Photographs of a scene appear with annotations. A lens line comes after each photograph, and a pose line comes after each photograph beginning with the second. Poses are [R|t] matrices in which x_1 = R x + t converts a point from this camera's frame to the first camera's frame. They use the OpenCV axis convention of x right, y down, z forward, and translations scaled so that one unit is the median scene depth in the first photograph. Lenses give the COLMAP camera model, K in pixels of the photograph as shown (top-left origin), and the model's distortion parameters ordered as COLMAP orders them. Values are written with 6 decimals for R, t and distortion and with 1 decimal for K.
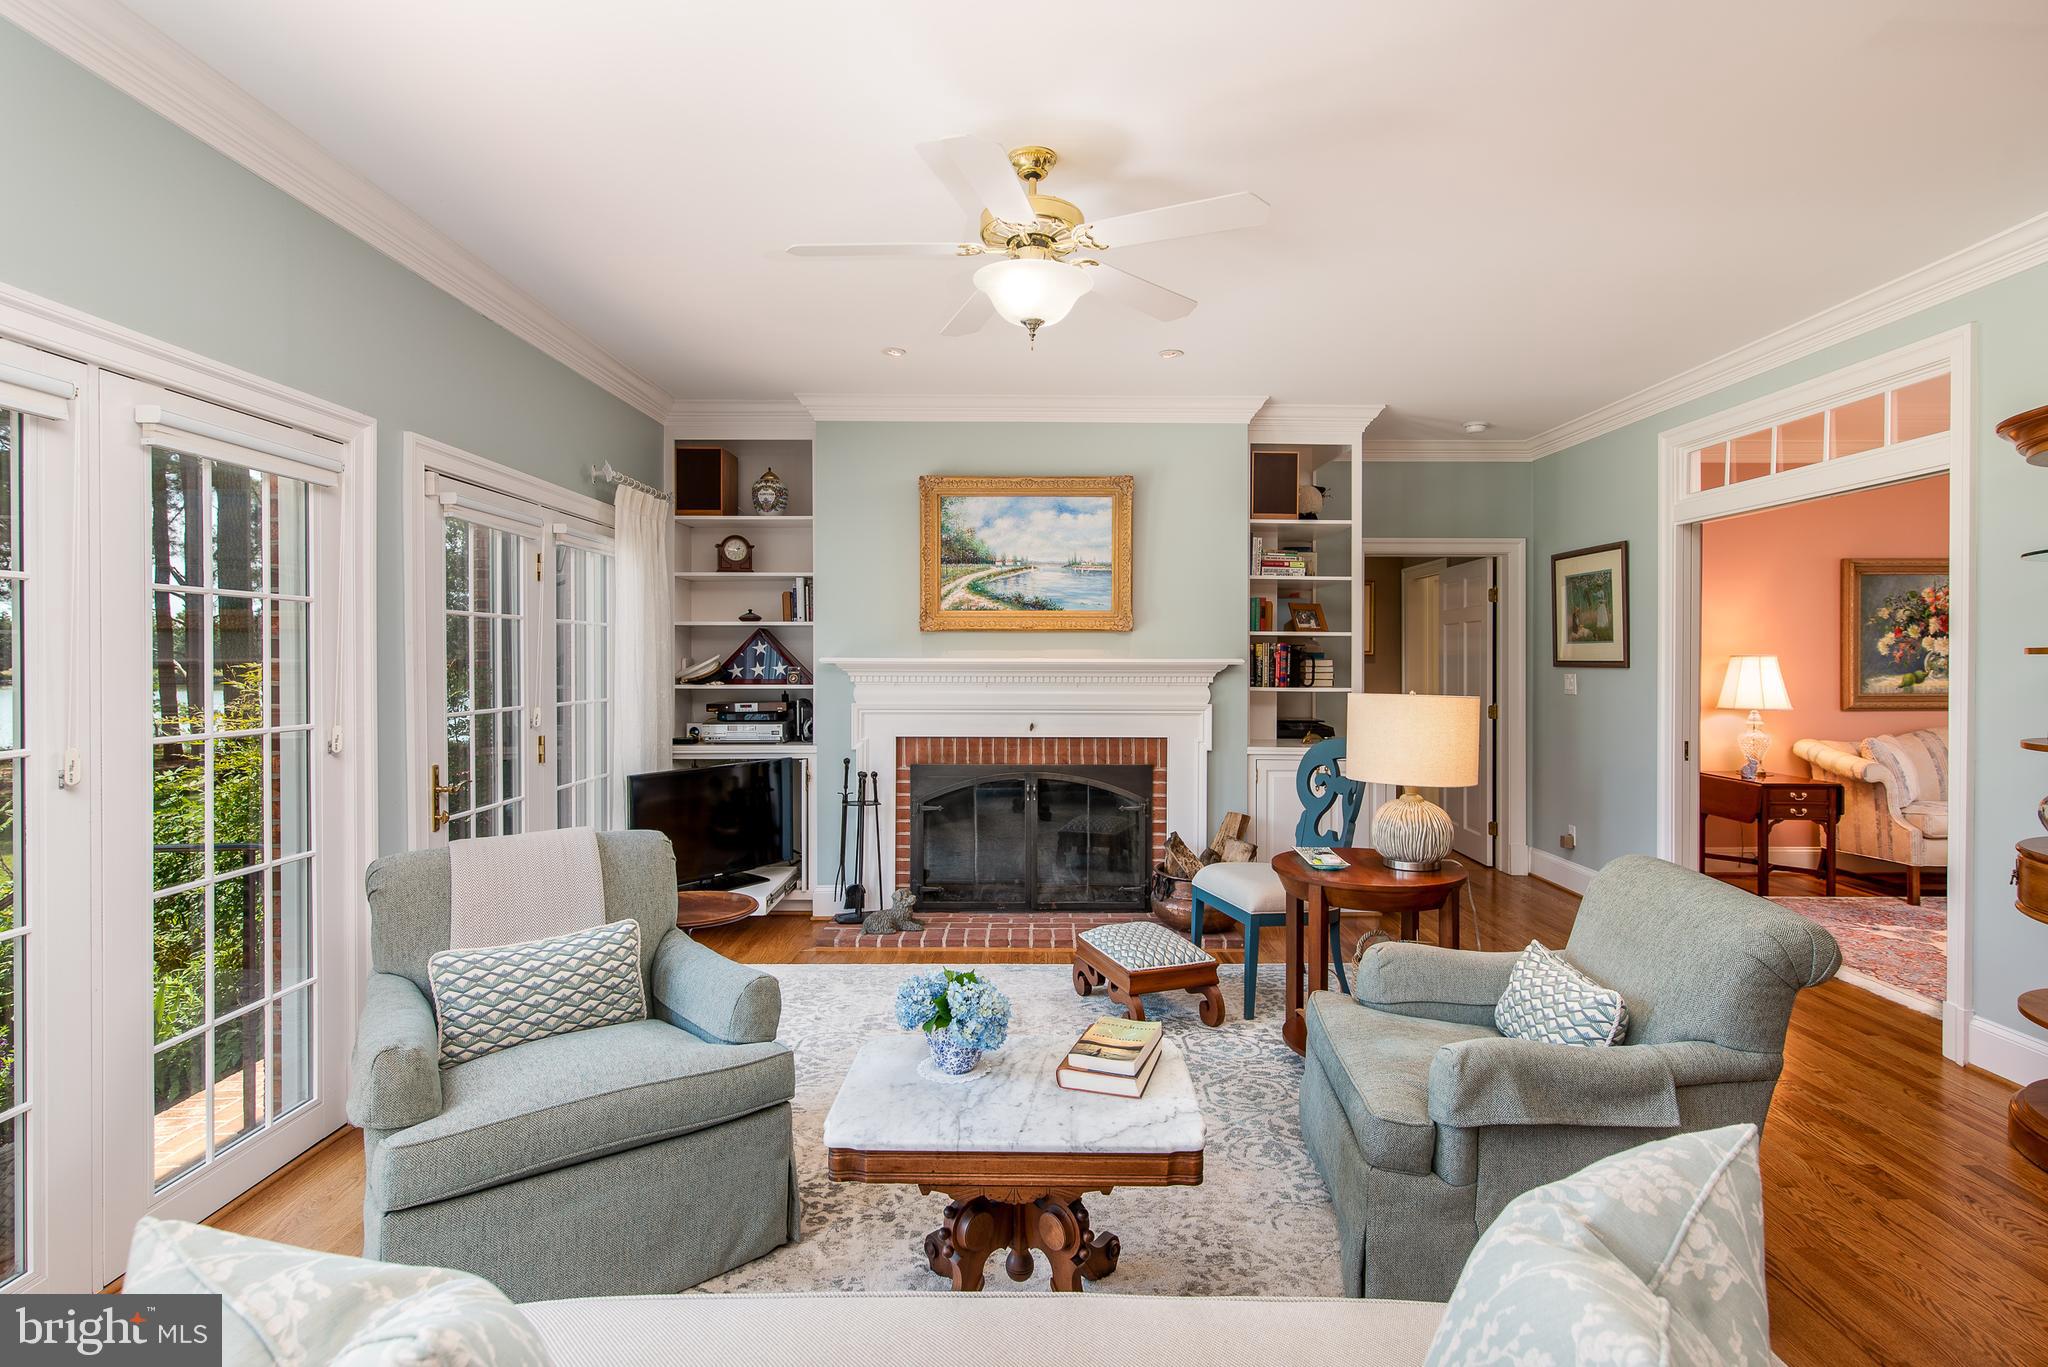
lens RADIAL K [[1025.4, 0, 1024.6], [0, 1025.4, 676.3], [0, 0, 1]] dist [0.004764, 0.000059]
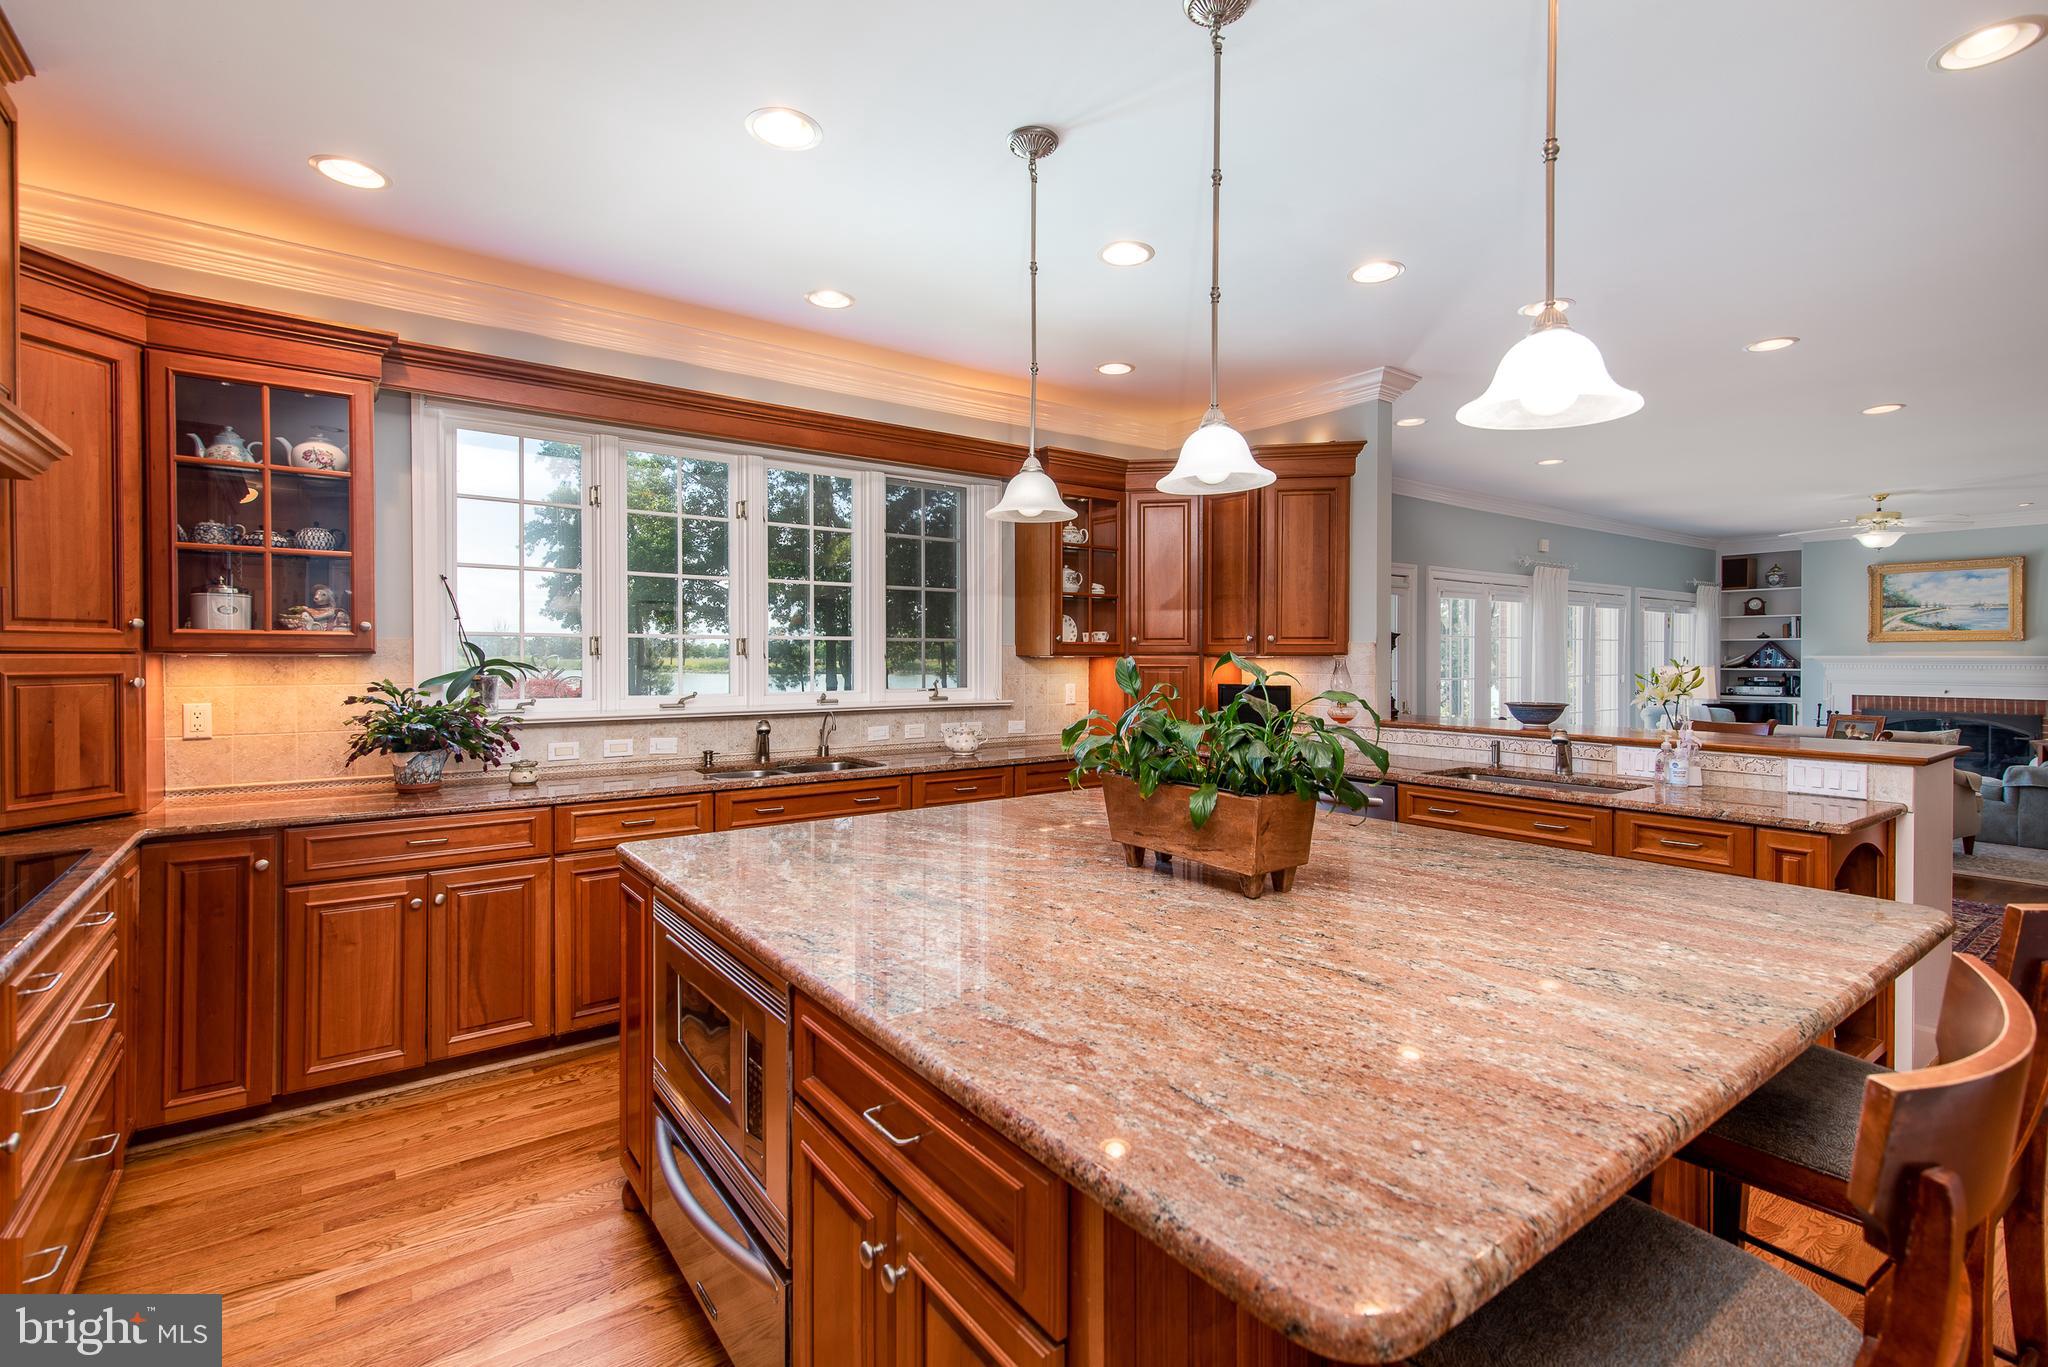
lens RADIAL K [[925.1, 0, 1031.2], [0, 925.1, 666.4], [0, 0, 1]] dist [0.000836, 0.001017]
pose [[0.601888, 0.007720, -0.798543, 0.346812], [-0.012829, 0.999918, -0.000003, 0.023061], [0.798478, 0.010247, 0.601937, -1.345863]]
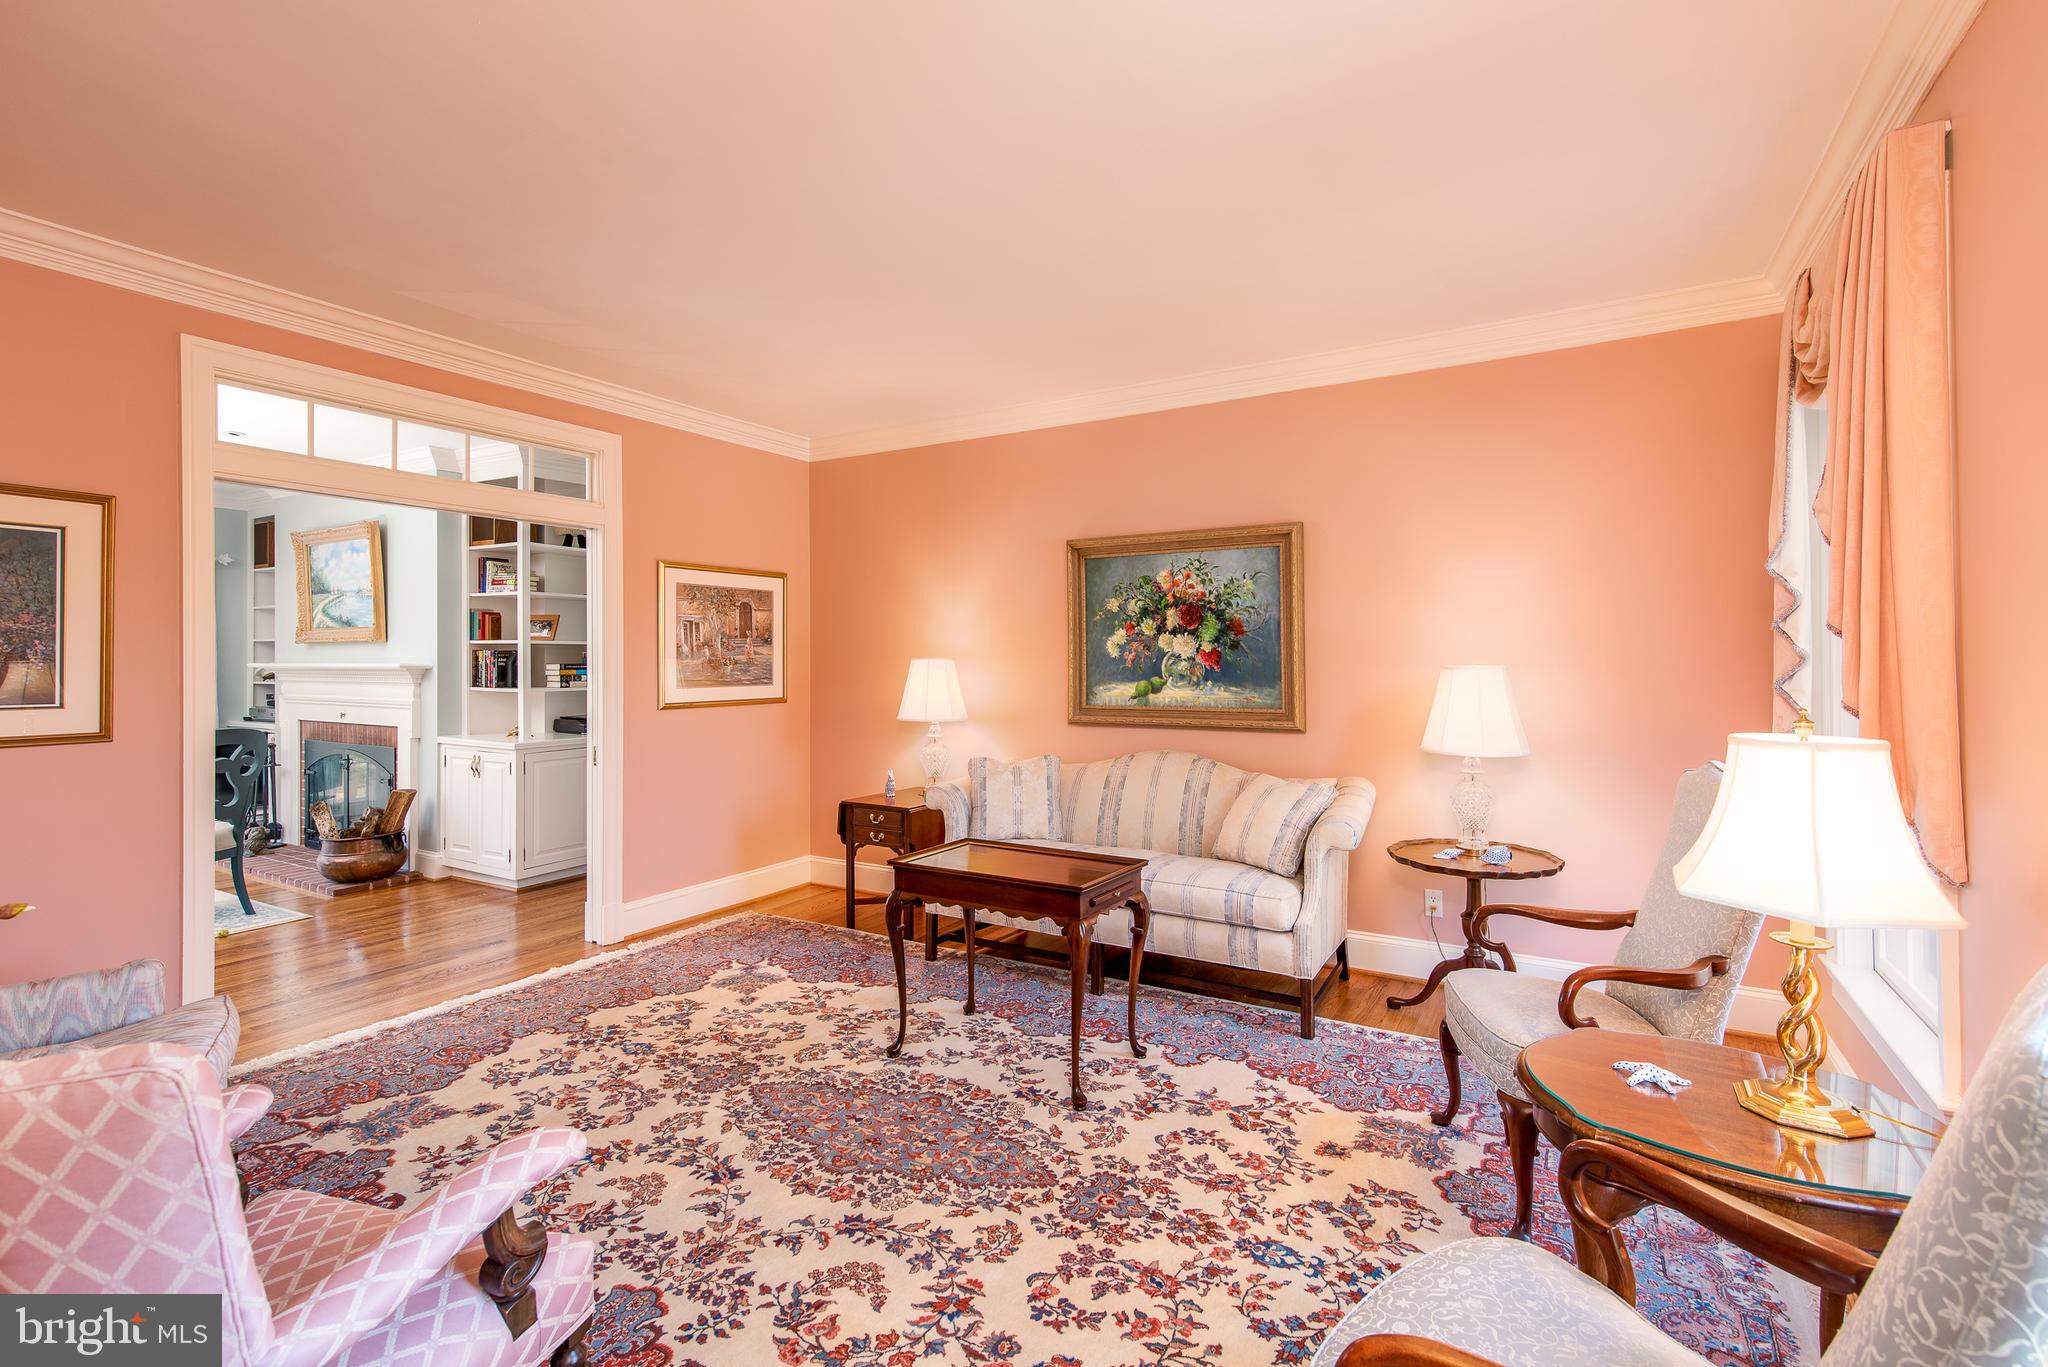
lens RADIAL K [[925.1, 0, 1025.4], [0, 925.1, 668.0], [0, 0, 1]] dist [0.000836, 0.001017]
pose [[0.862189, 0.000574, -0.506587, 1.327977], [-0.007031, 0.999917, -0.010833, -0.004913], [0.506538, 0.012902, 0.862121, 0.402798]]
